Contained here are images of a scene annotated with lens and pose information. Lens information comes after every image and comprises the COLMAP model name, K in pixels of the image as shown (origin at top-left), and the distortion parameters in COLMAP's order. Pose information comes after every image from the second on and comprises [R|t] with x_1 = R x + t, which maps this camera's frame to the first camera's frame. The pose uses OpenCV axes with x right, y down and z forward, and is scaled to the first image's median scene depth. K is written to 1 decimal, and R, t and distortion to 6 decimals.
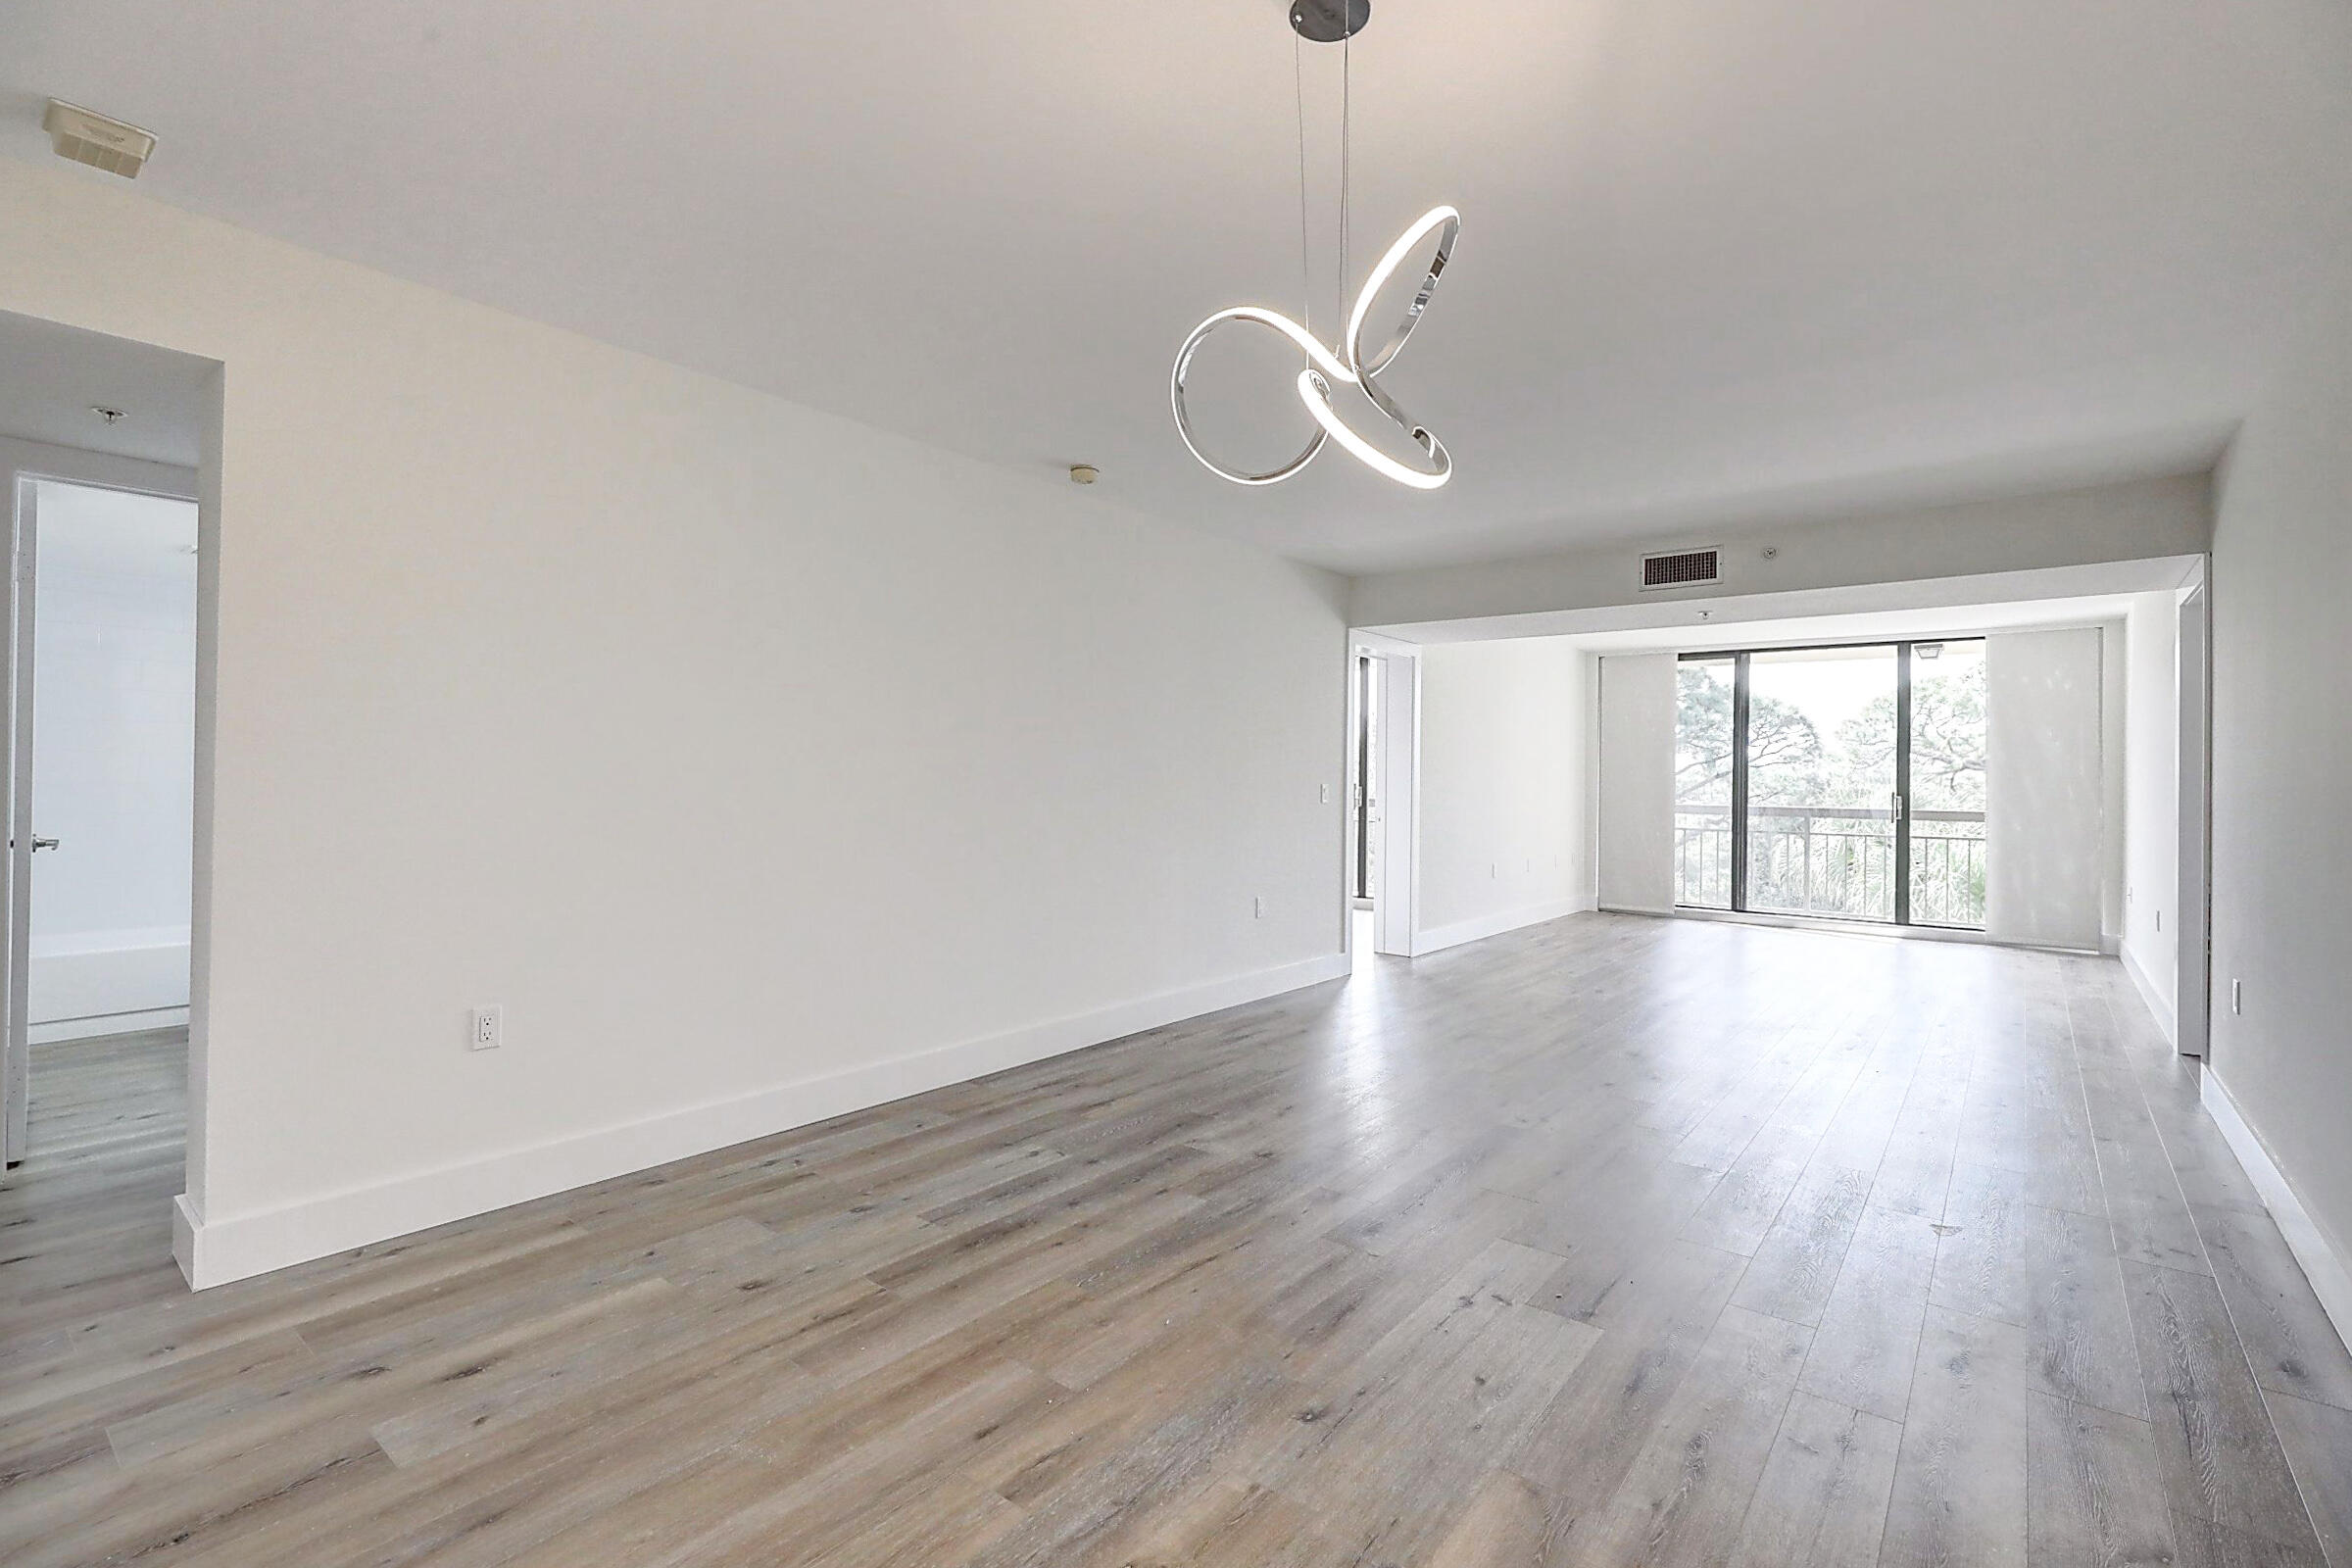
lens RADIAL K [[1060.2, 0, 1174.0], [0, 1060.2, 773.0], [0, 0, 1]] dist [0.002122, -0.001608]
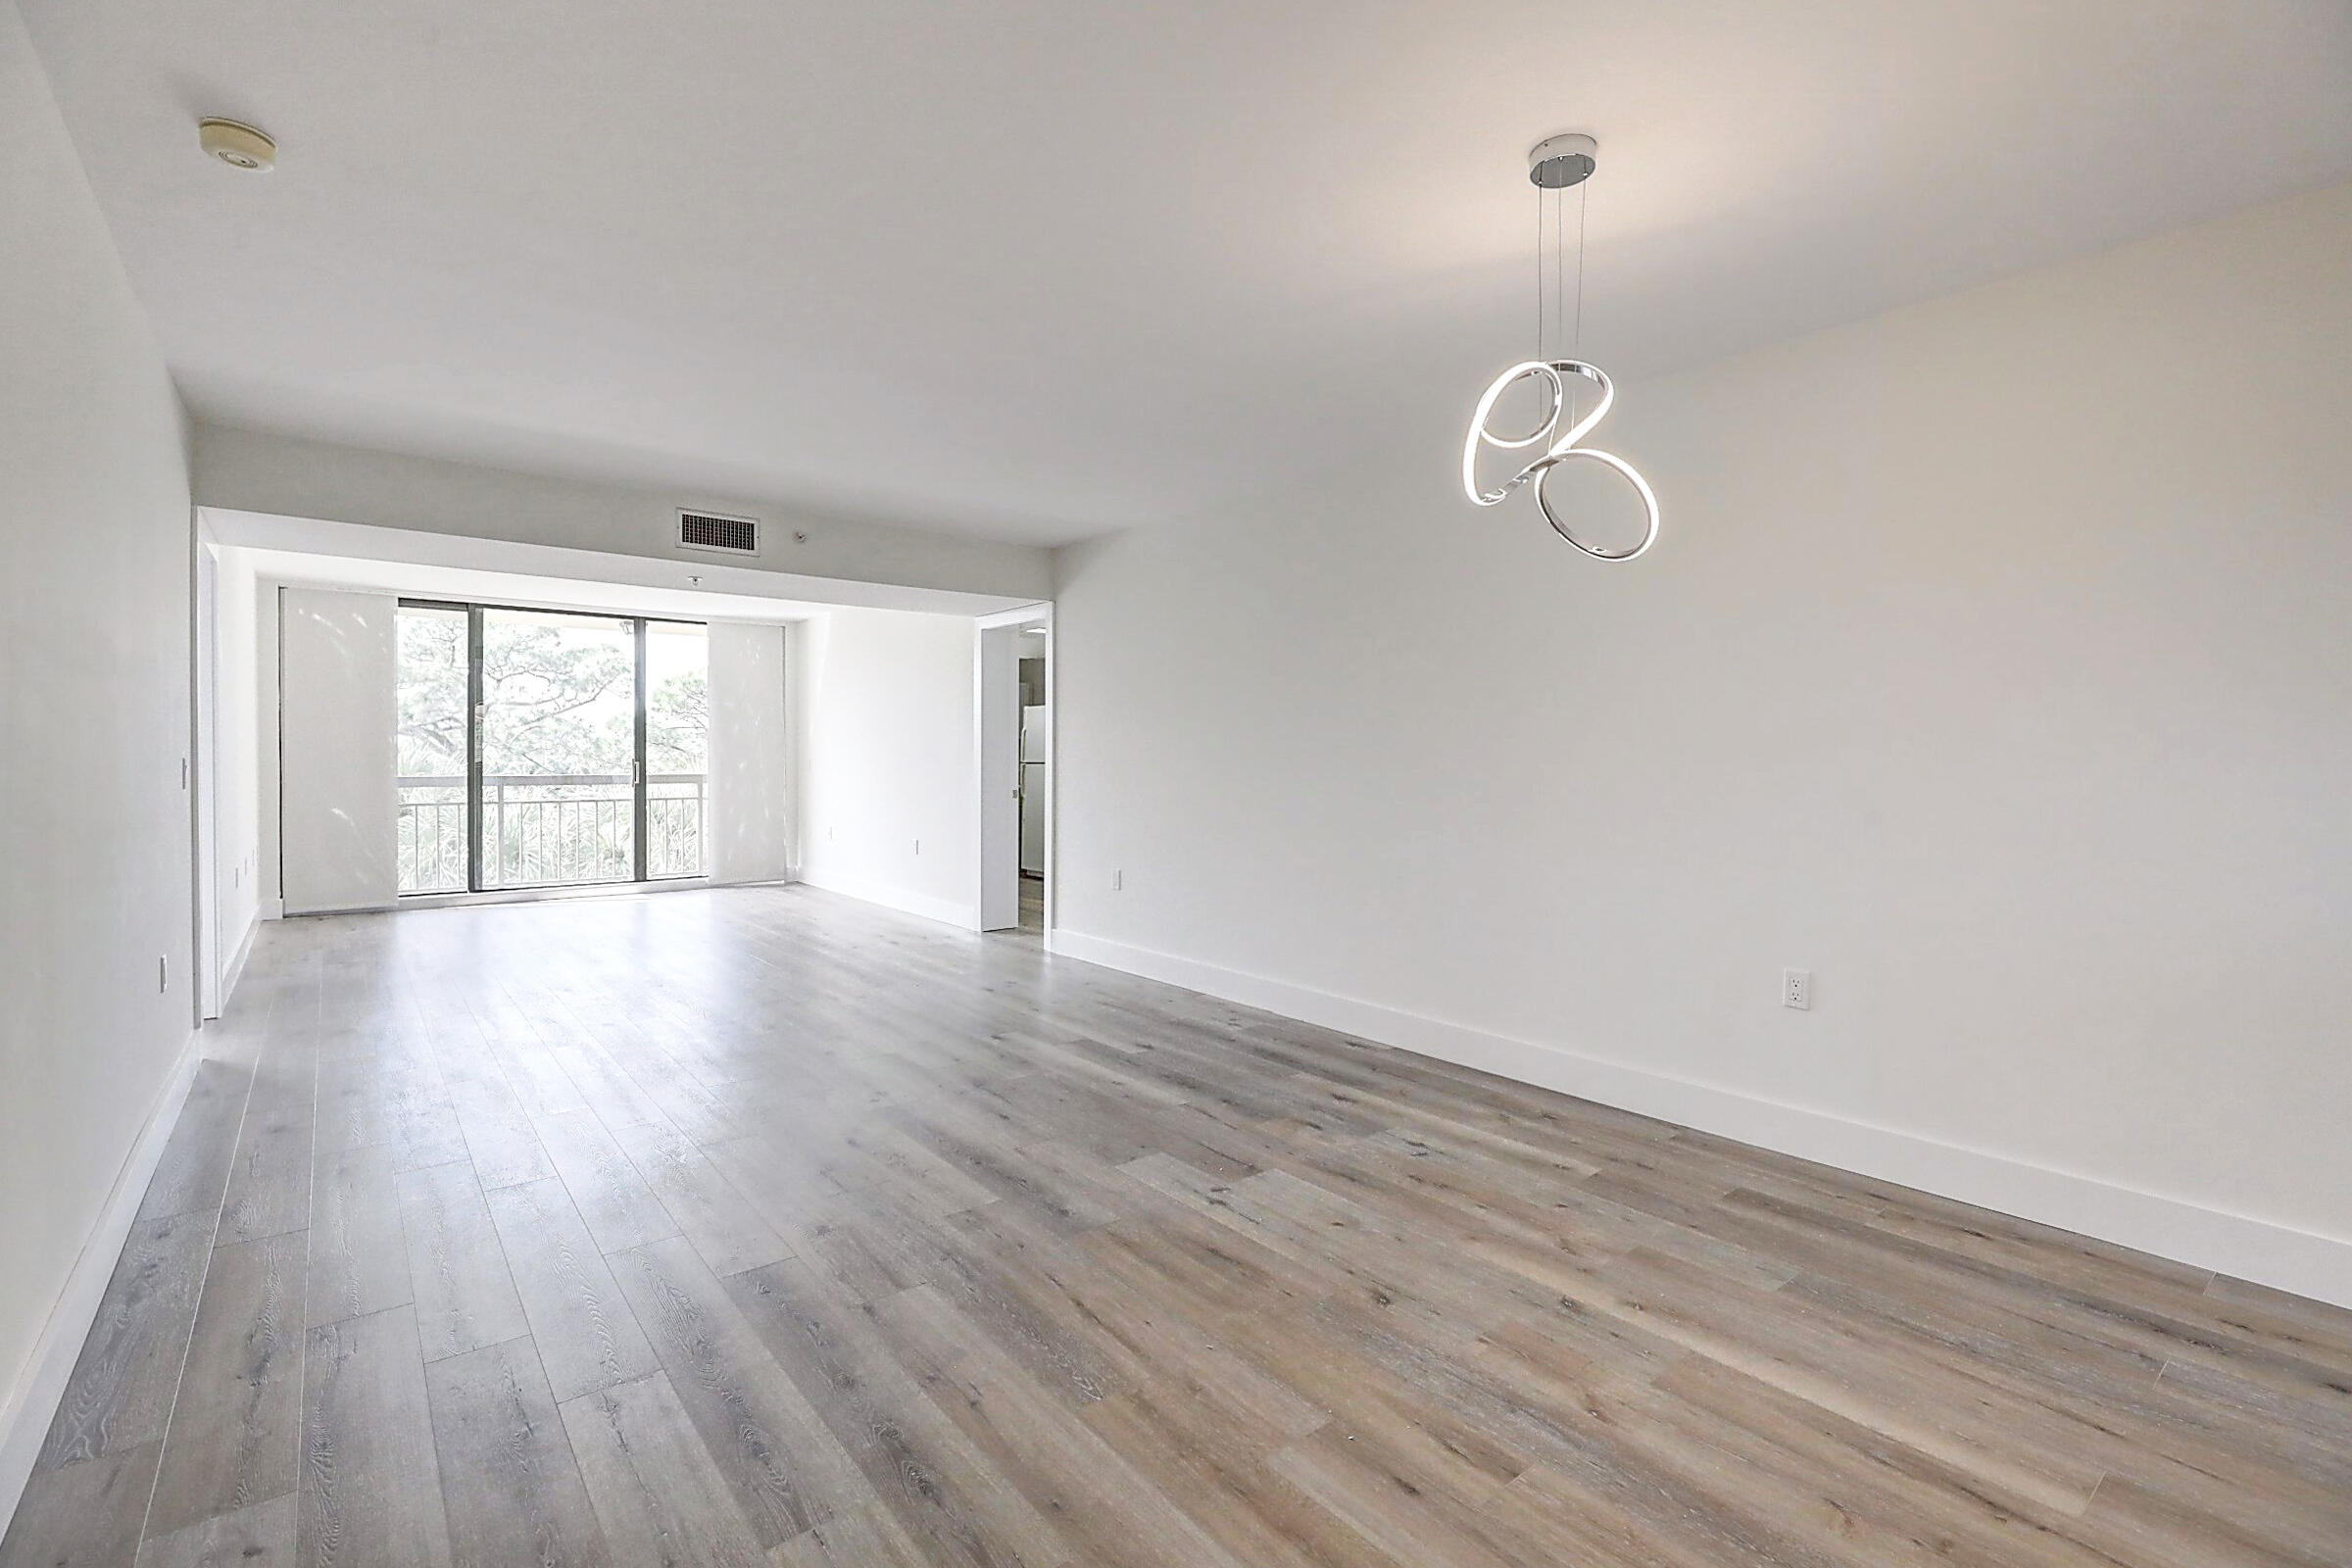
lens RADIAL K [[1060.2, 0, 1195.7], [0, 1060.2, 761.9], [0, 0, 1]] dist [0.002122, -0.001608]
pose [[0.214176, -0.017454, 0.976639, -0.271967], [-0.004378, 0.999813, 0.018828, -0.001051], [-0.976785, -0.008308, 0.214060, 0.249669]]
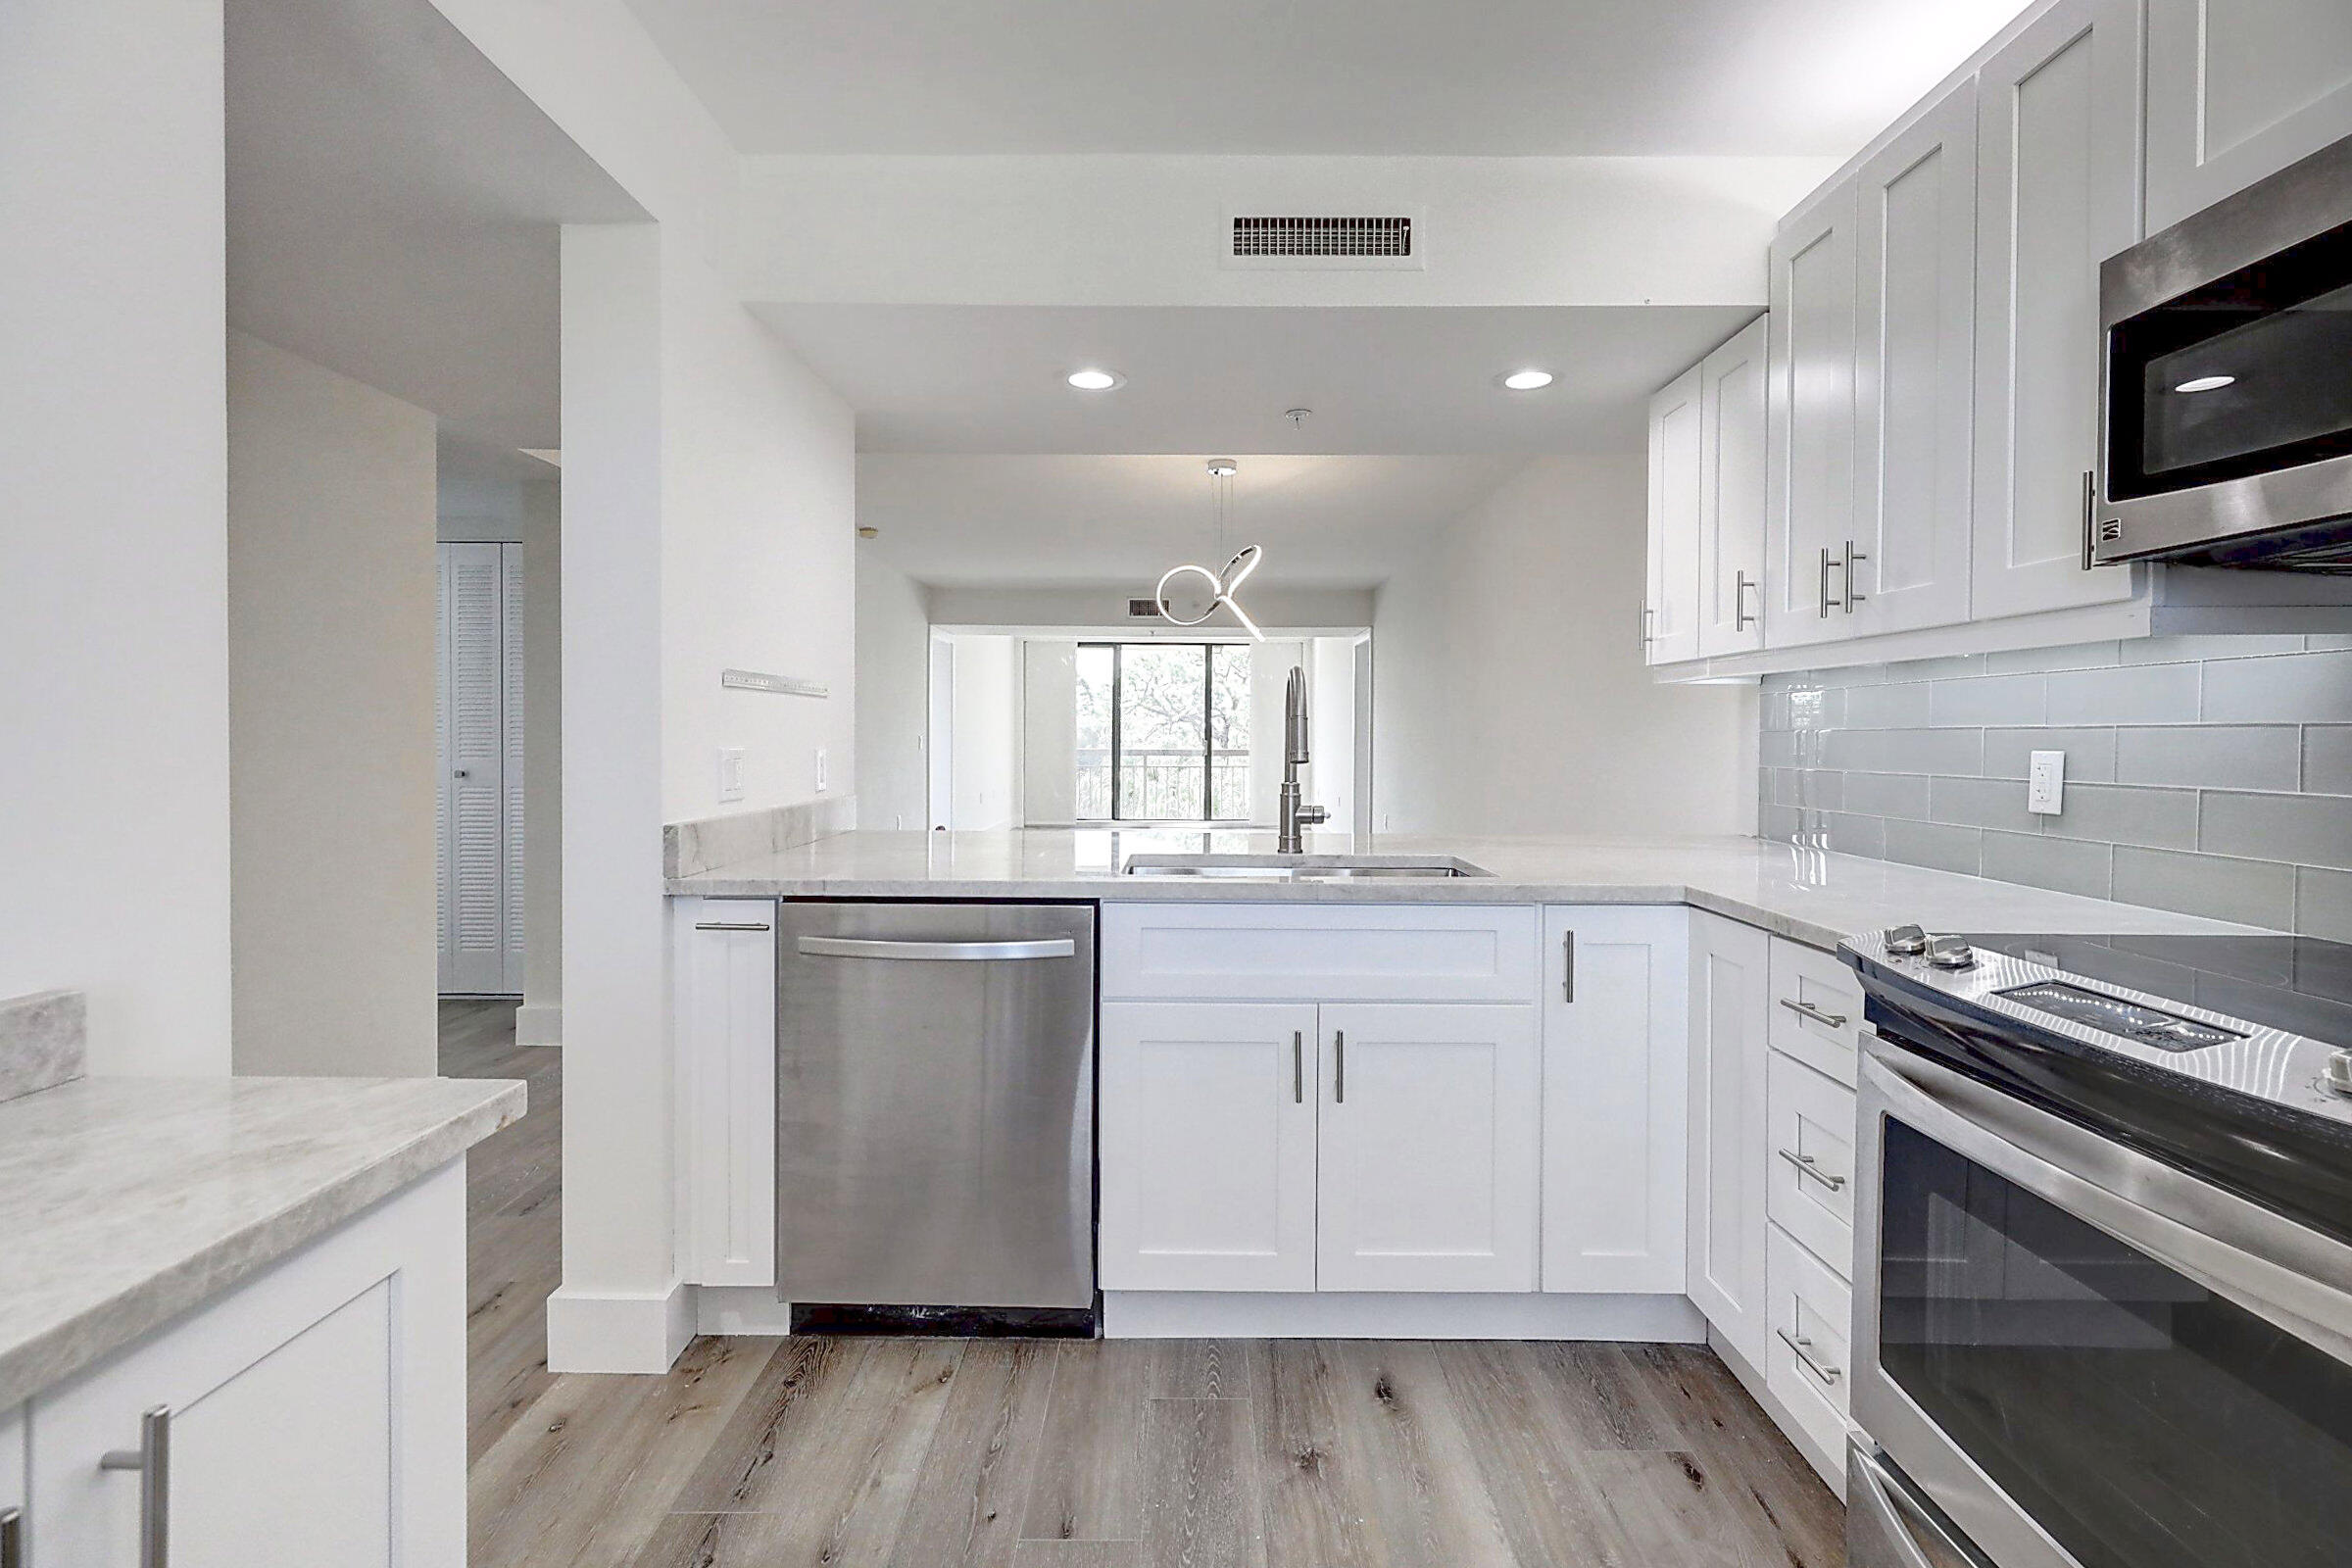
lens RADIAL K [[1060.2, 0, 1168.7], [0, 1060.2, 741.8], [0, 0, 1]] dist [0.002122, -0.001608]
pose [[0.793583, -0.012115, 0.608342, -0.376849], [0.001834, 0.999845, 0.017520, -0.005033], [-0.608460, -0.012788, 0.793482, -0.264043]]
